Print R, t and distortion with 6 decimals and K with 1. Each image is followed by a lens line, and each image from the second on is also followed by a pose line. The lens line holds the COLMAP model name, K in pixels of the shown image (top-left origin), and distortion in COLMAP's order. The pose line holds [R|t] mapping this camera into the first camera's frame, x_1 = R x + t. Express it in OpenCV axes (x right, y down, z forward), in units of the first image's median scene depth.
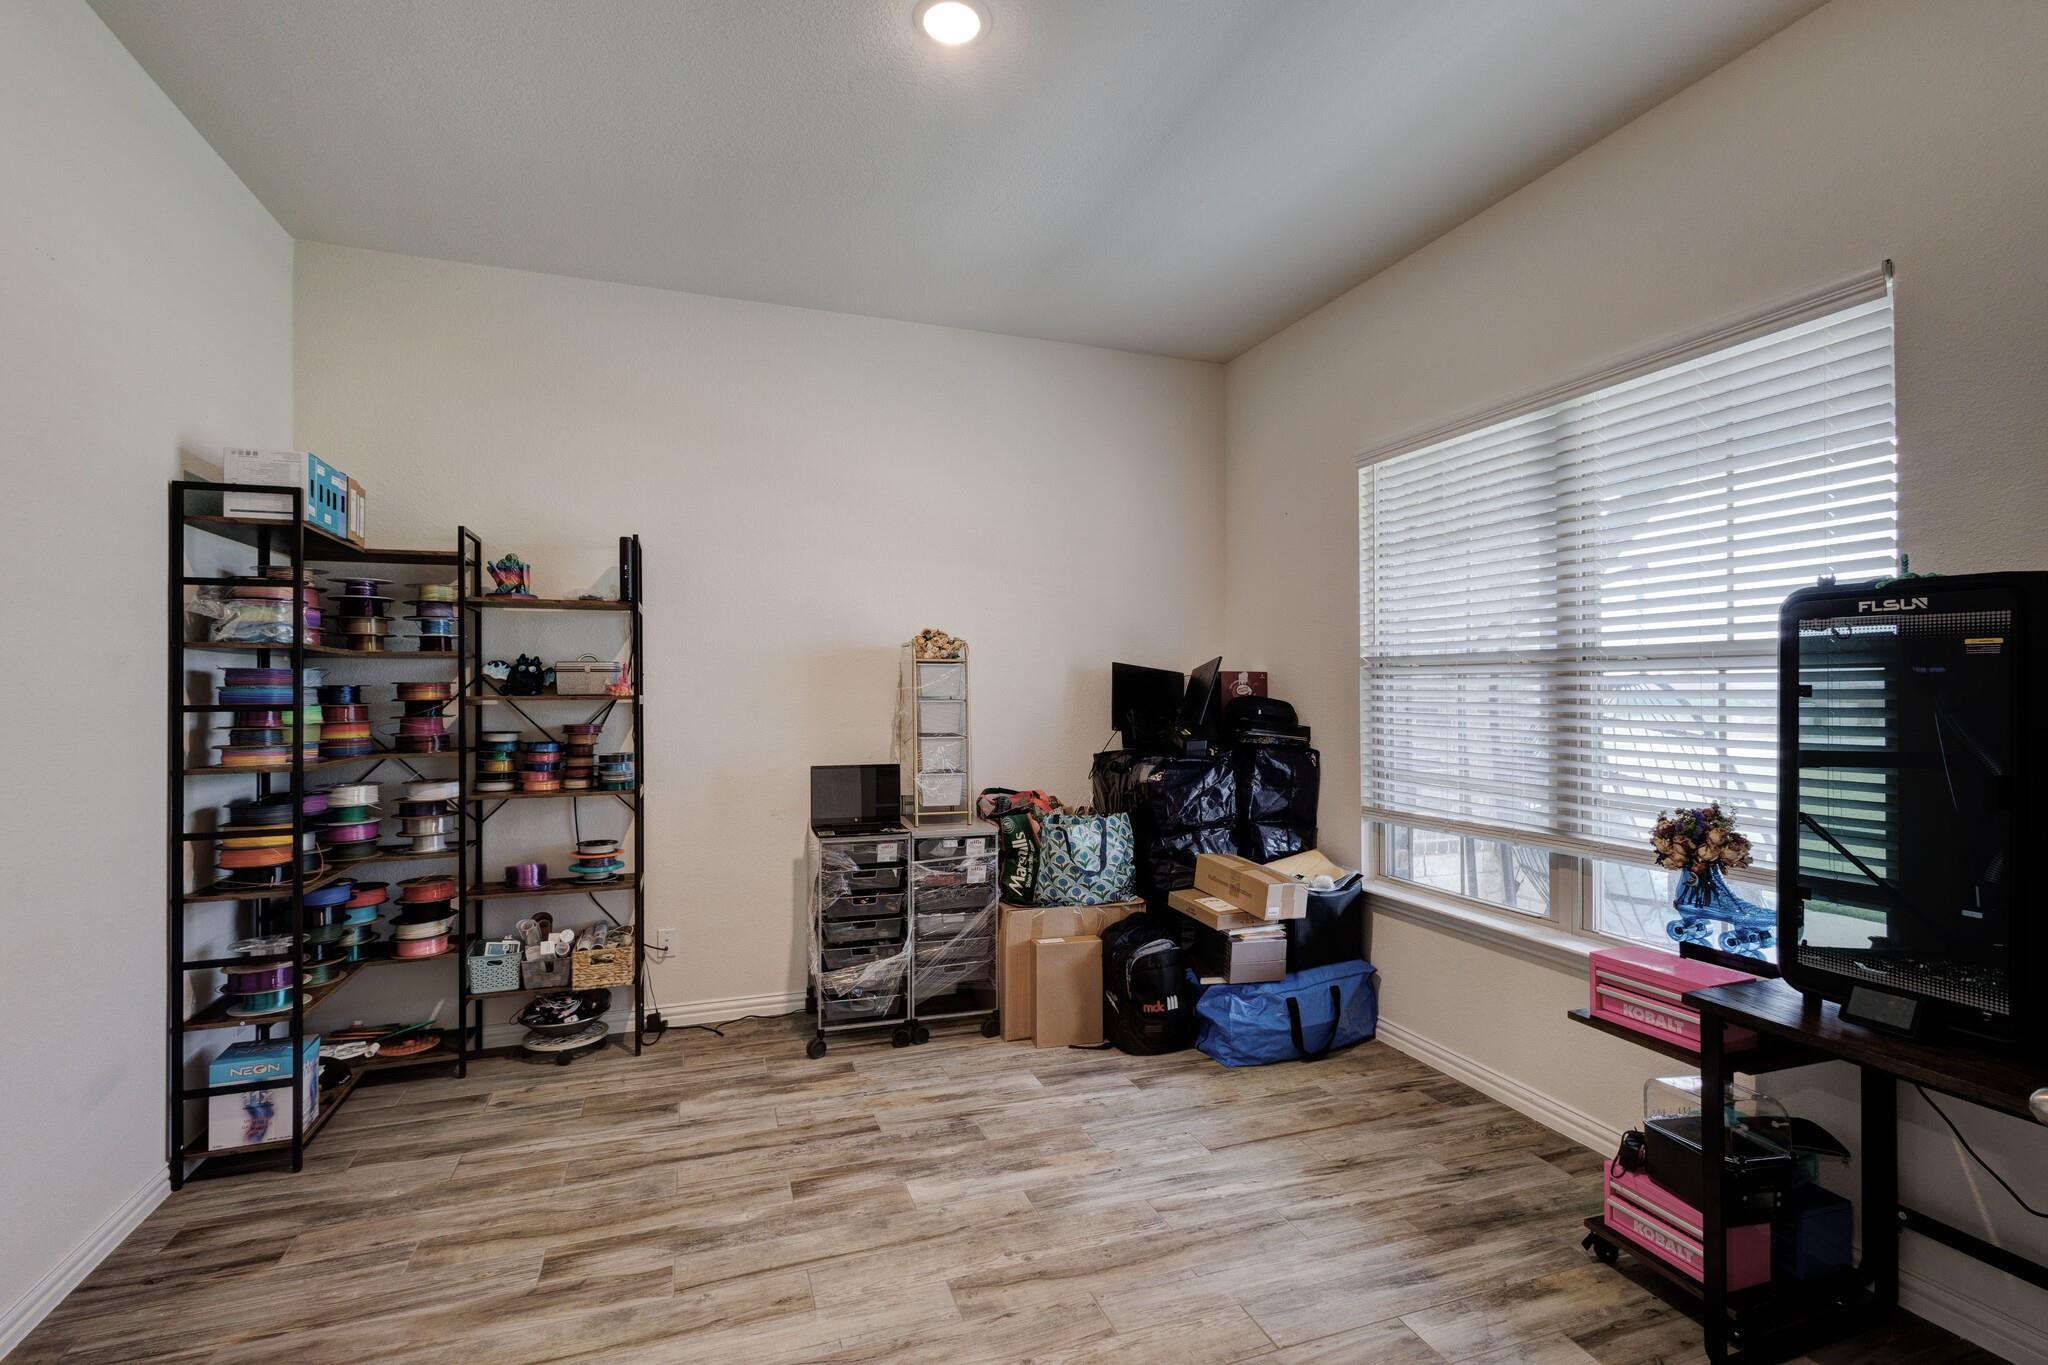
lens RADIAL K [[944.4, 0, 1019.9], [0, 944.4, 681.0], [0, 0, 1]] dist [0.002497, -0.000677]
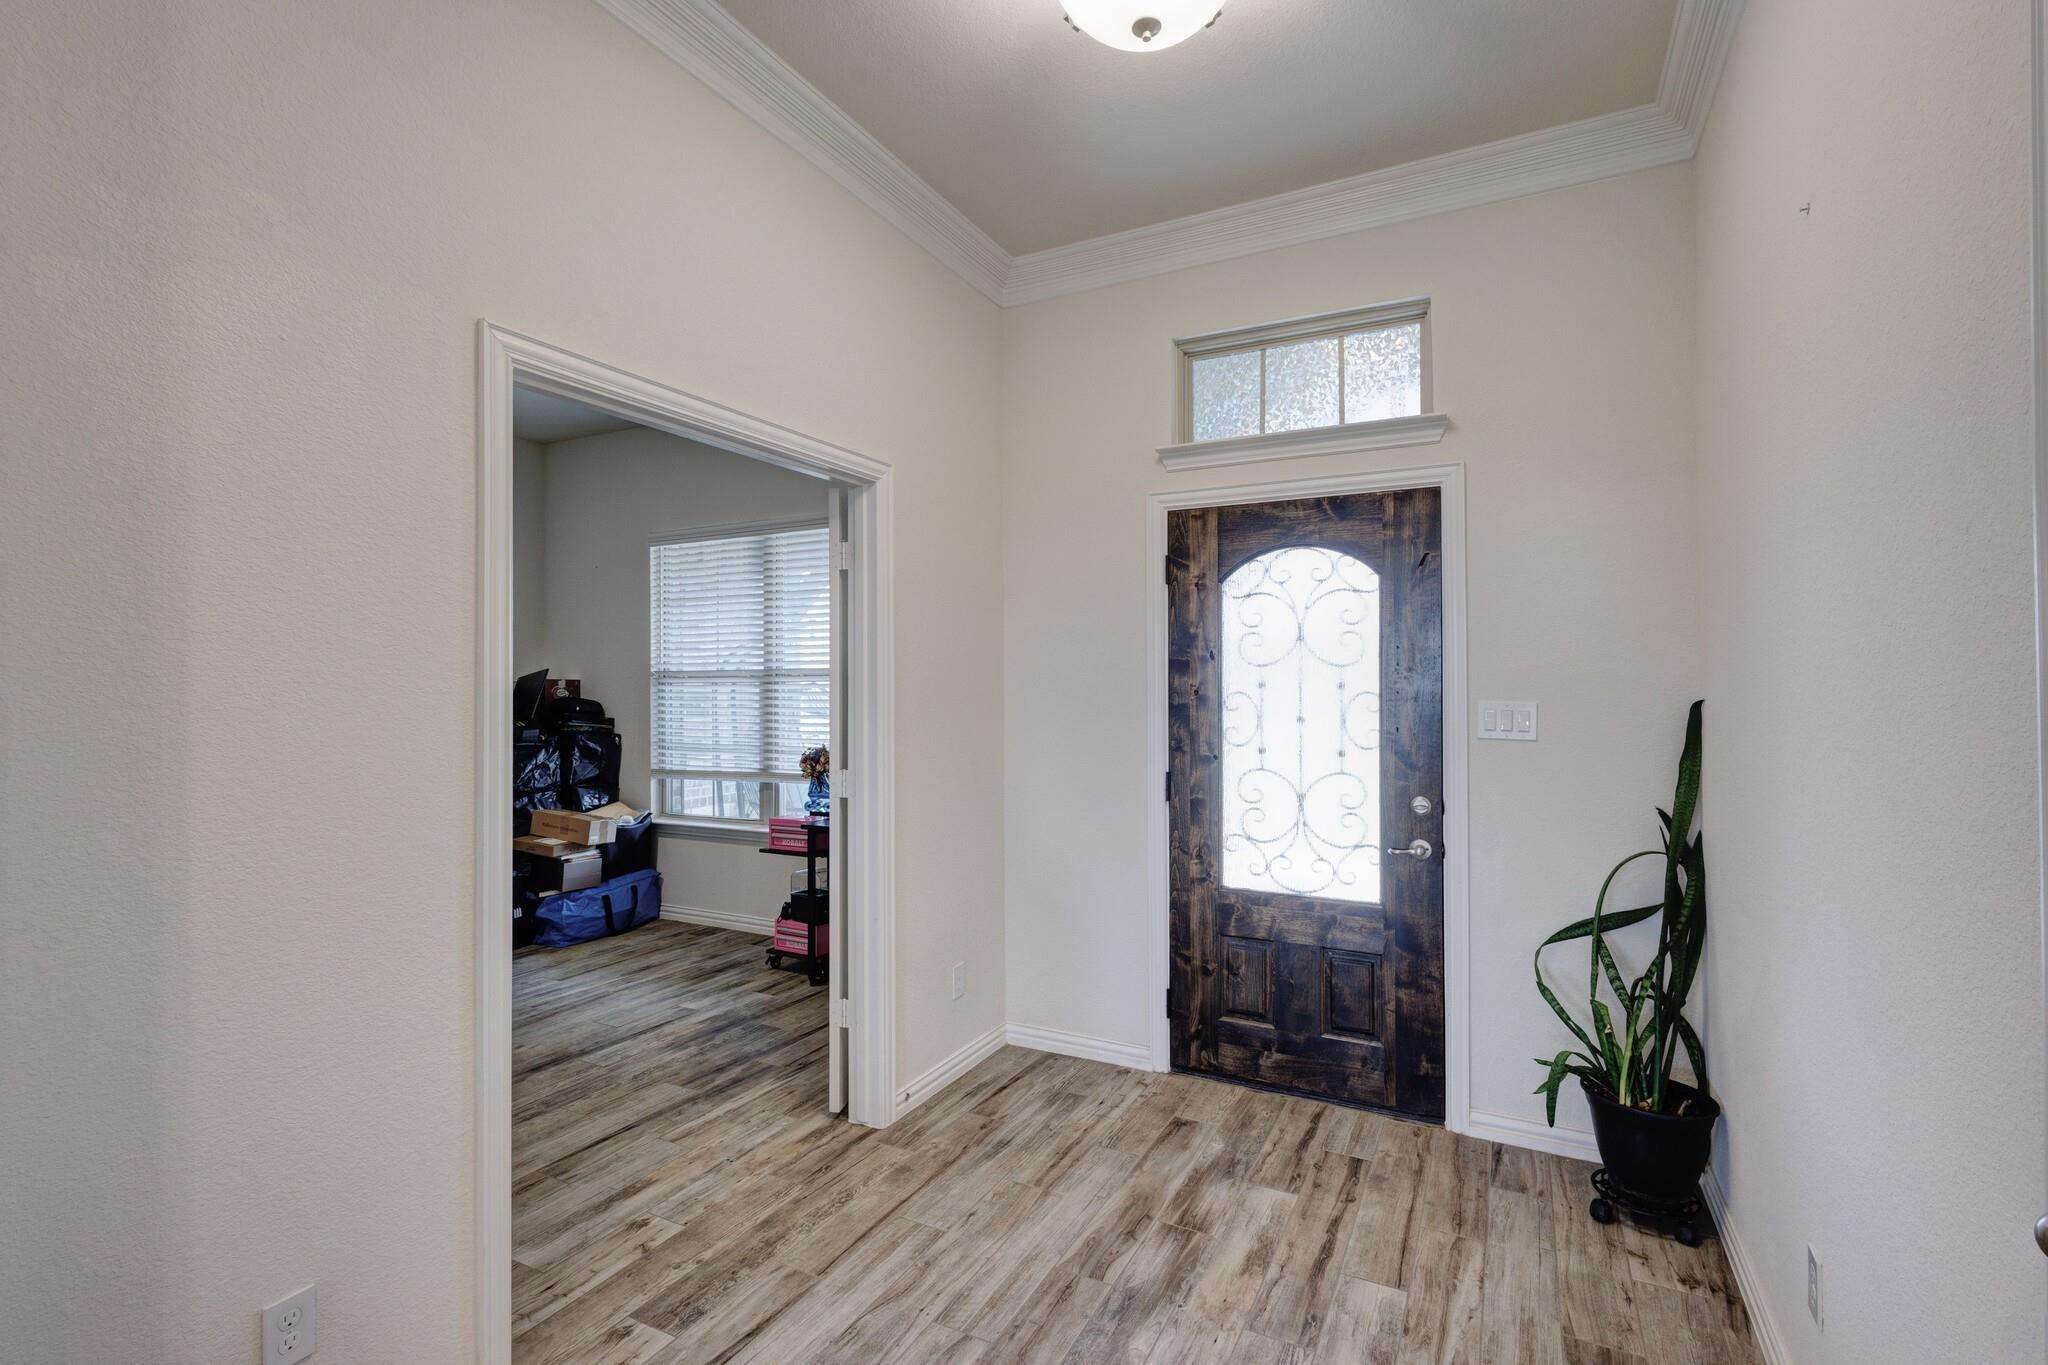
lens RADIAL K [[944.4, 0, 1019.9], [0, 944.4, 681.0], [0, 0, 1]] dist [0.002497, -0.000677]
pose [[0.739852, 0.005777, 0.672745, -0.237022], [-0.002989, 0.999981, -0.005300, -0.003000], [-0.672763, 0.001911, 0.739856, -0.557416]]
